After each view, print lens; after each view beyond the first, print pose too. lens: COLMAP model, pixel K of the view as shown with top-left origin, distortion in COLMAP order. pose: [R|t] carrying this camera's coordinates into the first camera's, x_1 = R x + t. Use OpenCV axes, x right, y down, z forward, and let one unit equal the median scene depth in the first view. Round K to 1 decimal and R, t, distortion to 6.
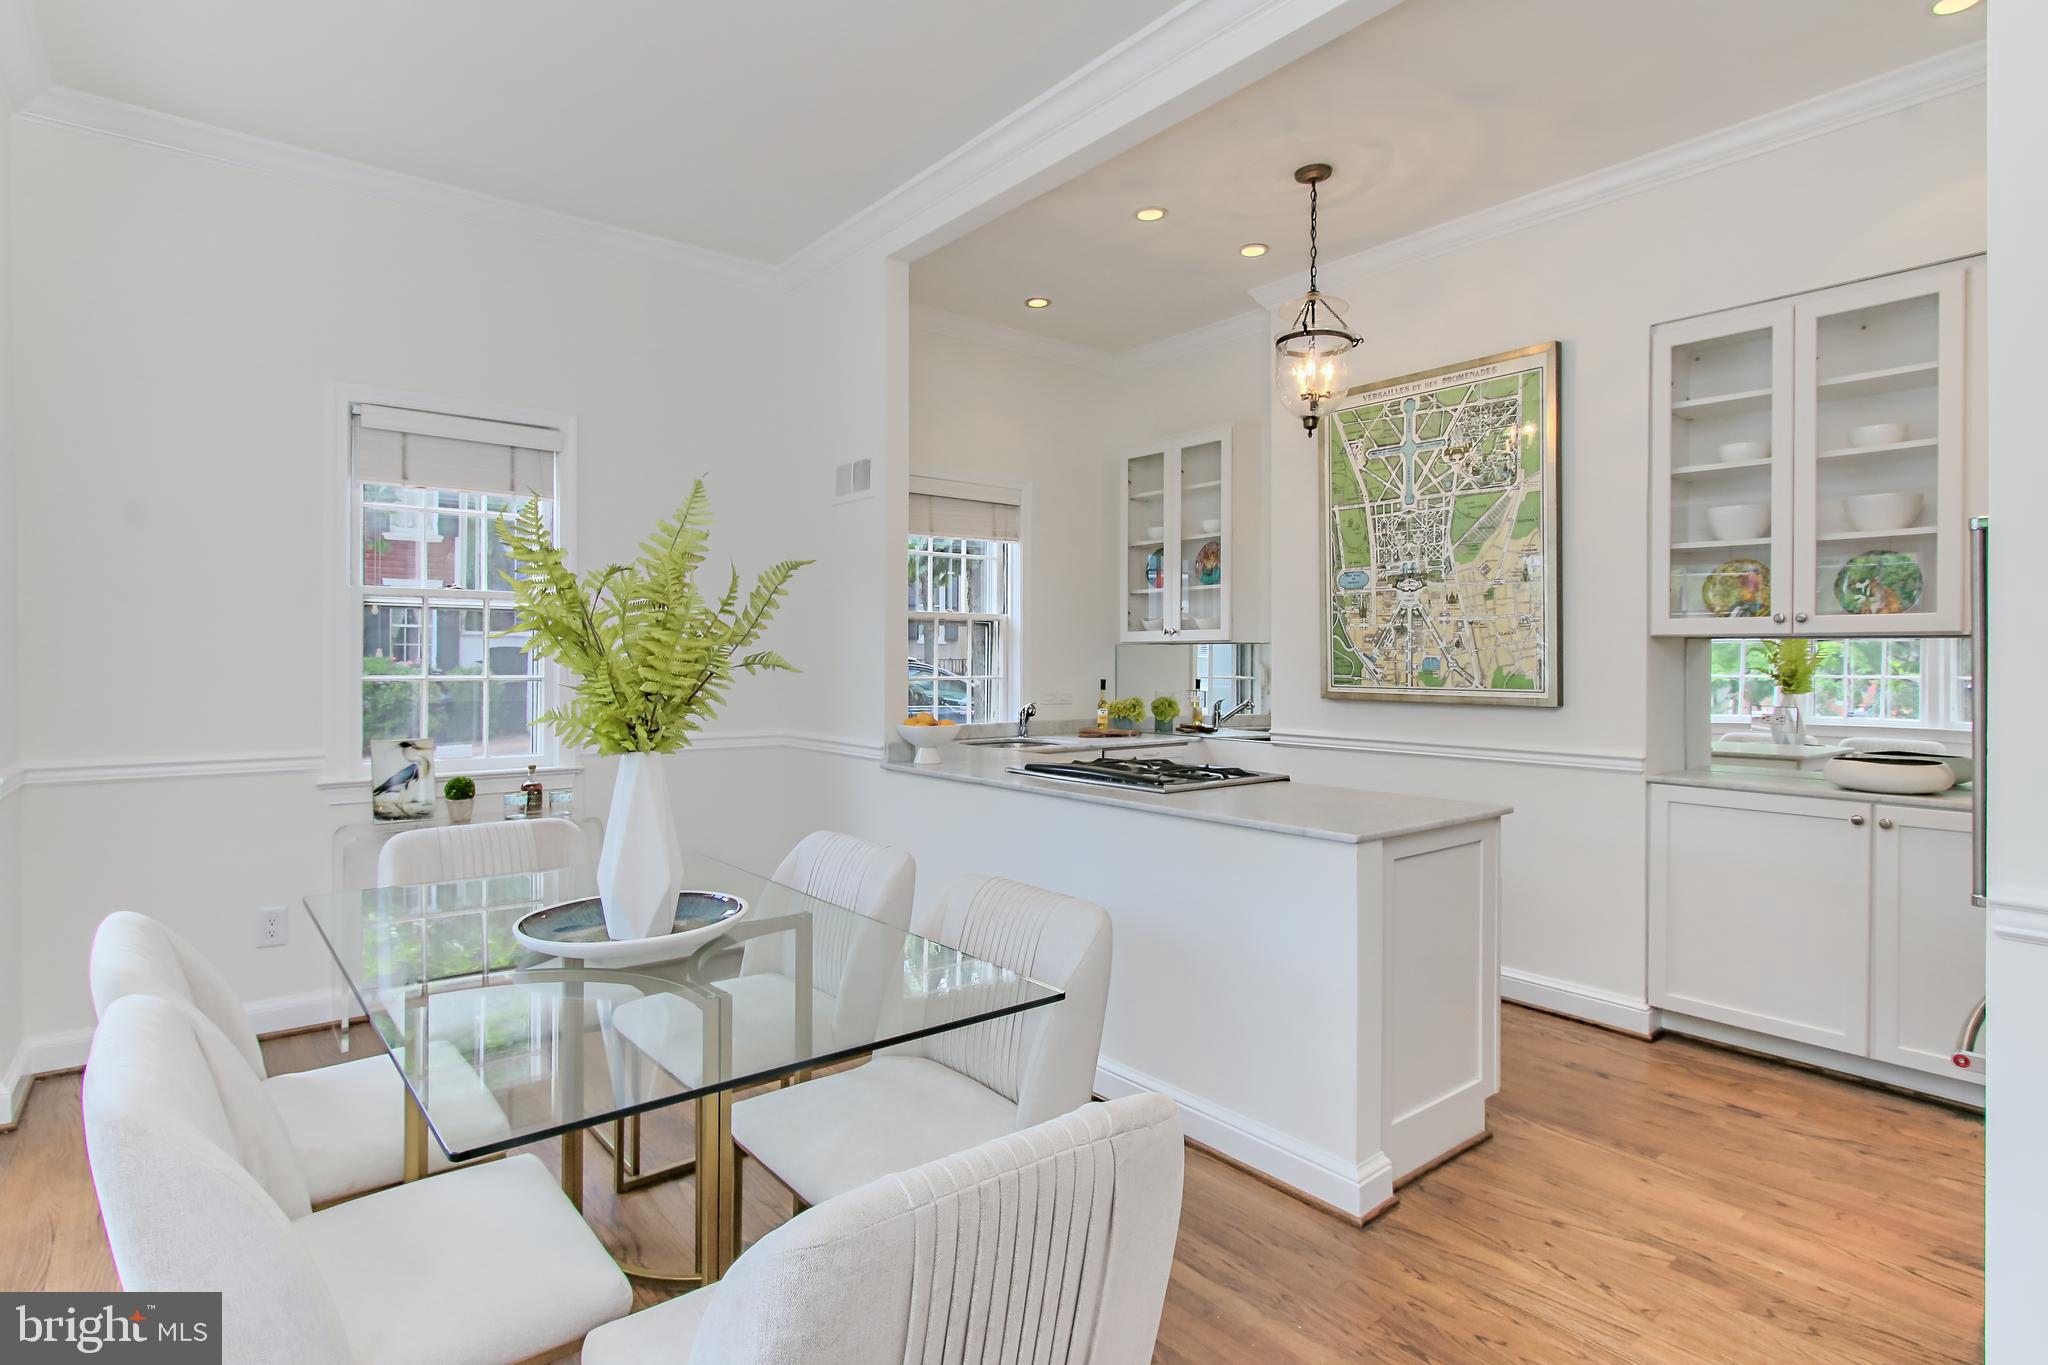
lens RADIAL K [[1045.2, 0, 1004.4], [0, 1045.2, 647.6], [0, 0, 1]] dist [-0.007605, 0.001067]
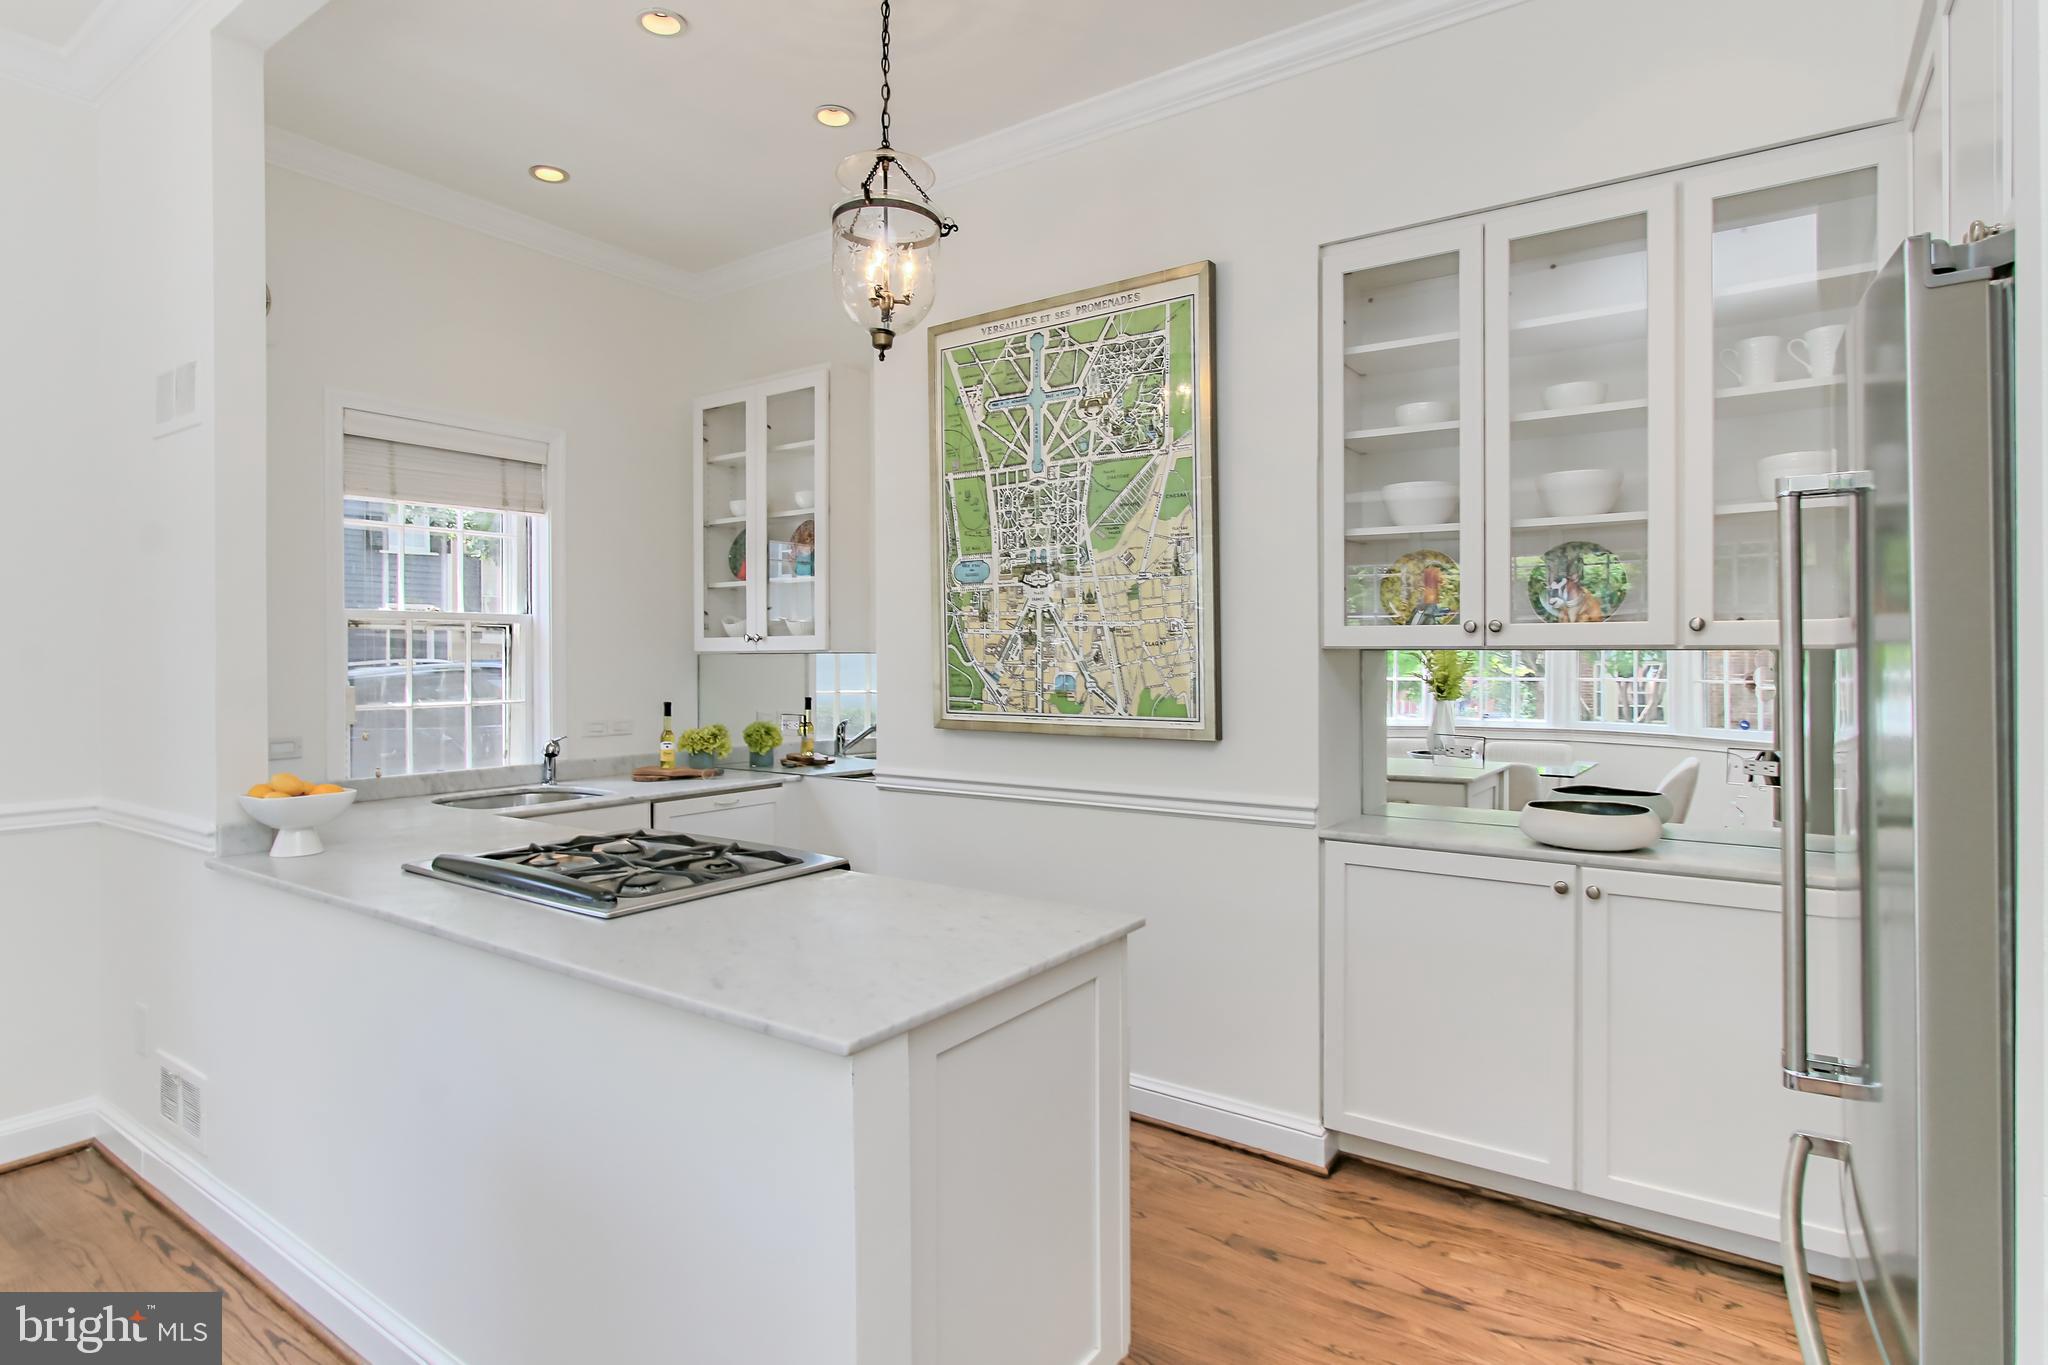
lens RADIAL K [[1083.8, 0, 1015.4], [0, 1083.8, 625.5], [0, 0, 1]] dist [-0.014932, 0.000704]
pose [[0.958872, 0.001987, 0.283830, 0.154005], [0.003392, 0.999824, -0.018456, -0.012252], [-0.283817, 0.018659, 0.958697, 0.261368]]
